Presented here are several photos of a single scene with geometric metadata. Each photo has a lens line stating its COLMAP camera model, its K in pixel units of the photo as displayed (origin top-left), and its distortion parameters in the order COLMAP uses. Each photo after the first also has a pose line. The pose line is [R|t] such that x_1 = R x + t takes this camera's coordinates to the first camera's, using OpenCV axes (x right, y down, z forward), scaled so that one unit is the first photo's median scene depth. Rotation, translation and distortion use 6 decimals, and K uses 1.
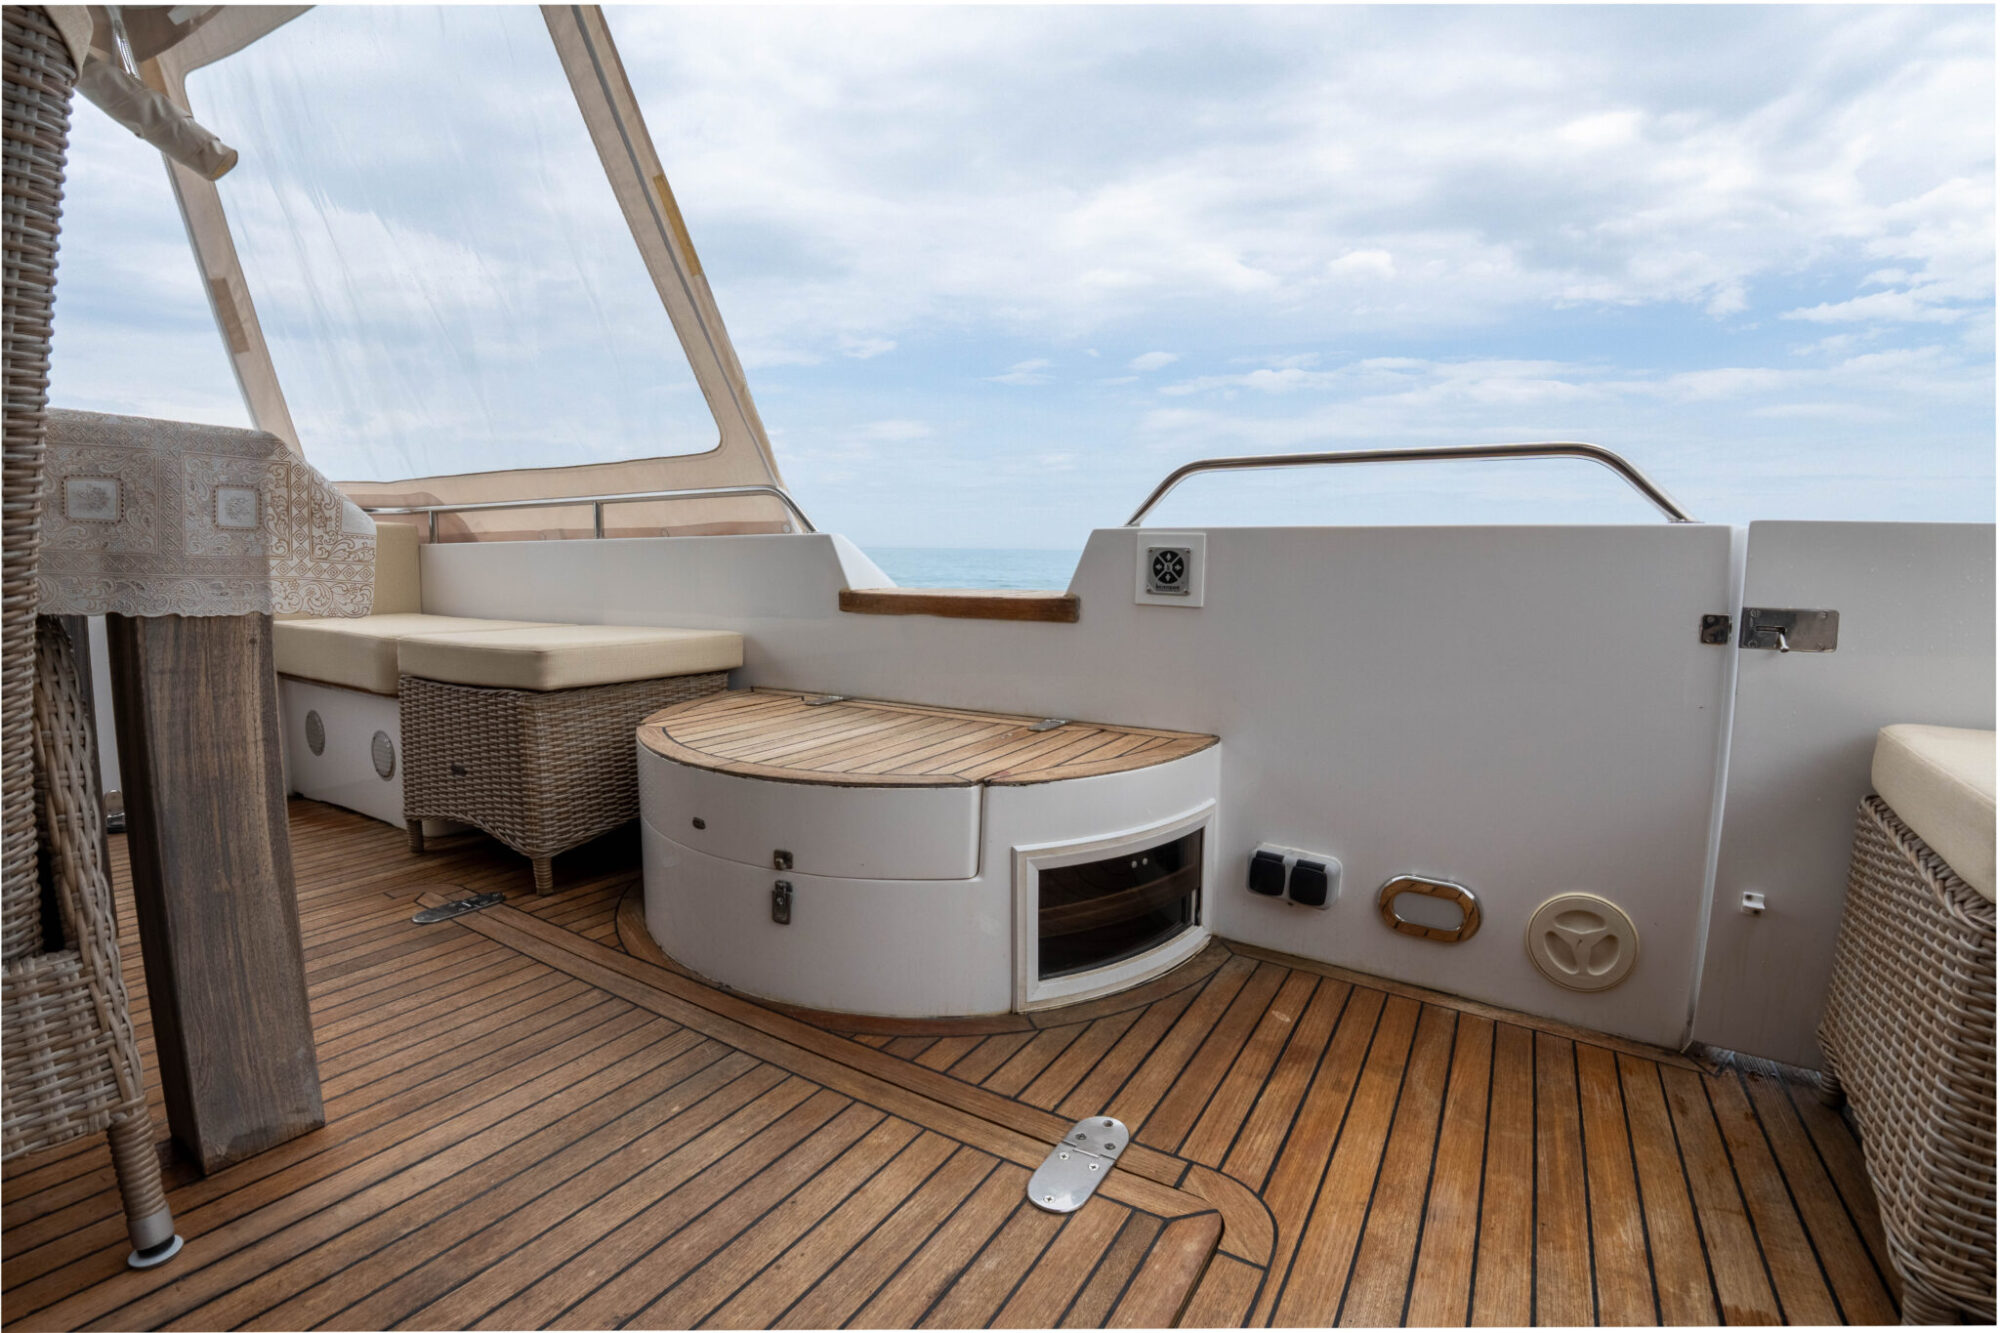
lens RADIAL K [[894.5, 0, 996.3], [0, 894.5, 660.8], [0, 0, 1]] dist [-0.085270, 0.012277]
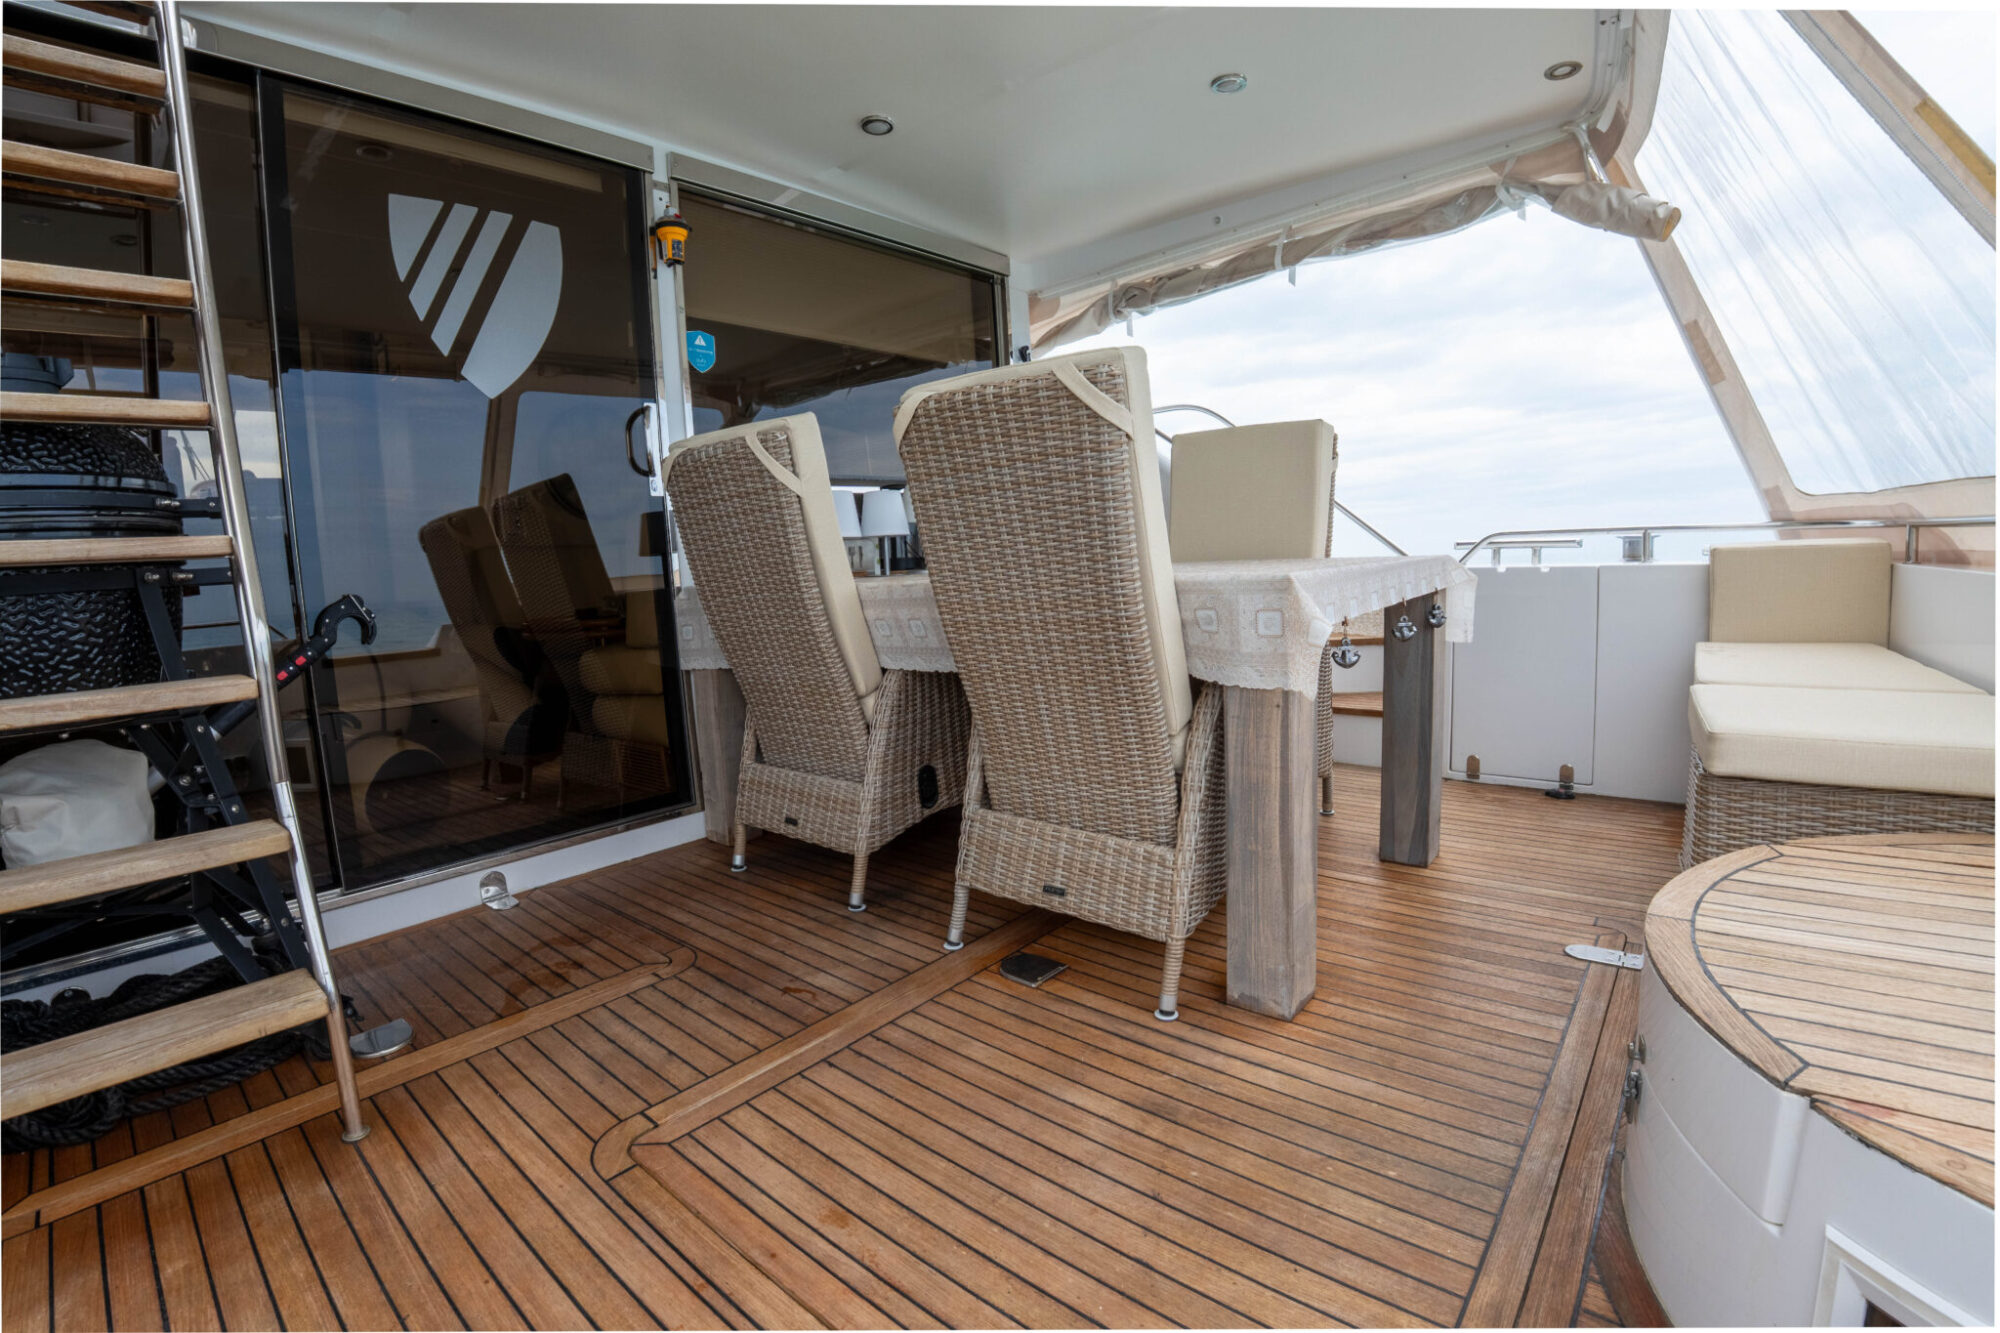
lens RADIAL K [[904.6, 0, 987.0], [0, 904.6, 656.7], [0, 0, 1]] dist [-0.078234, 0.009520]
pose [[-0.164865, 0.112172, -0.979917, 0.851653], [-0.046558, 0.991519, 0.121333, -0.293510], [0.985217, 0.065626, -0.158244, 0.718516]]
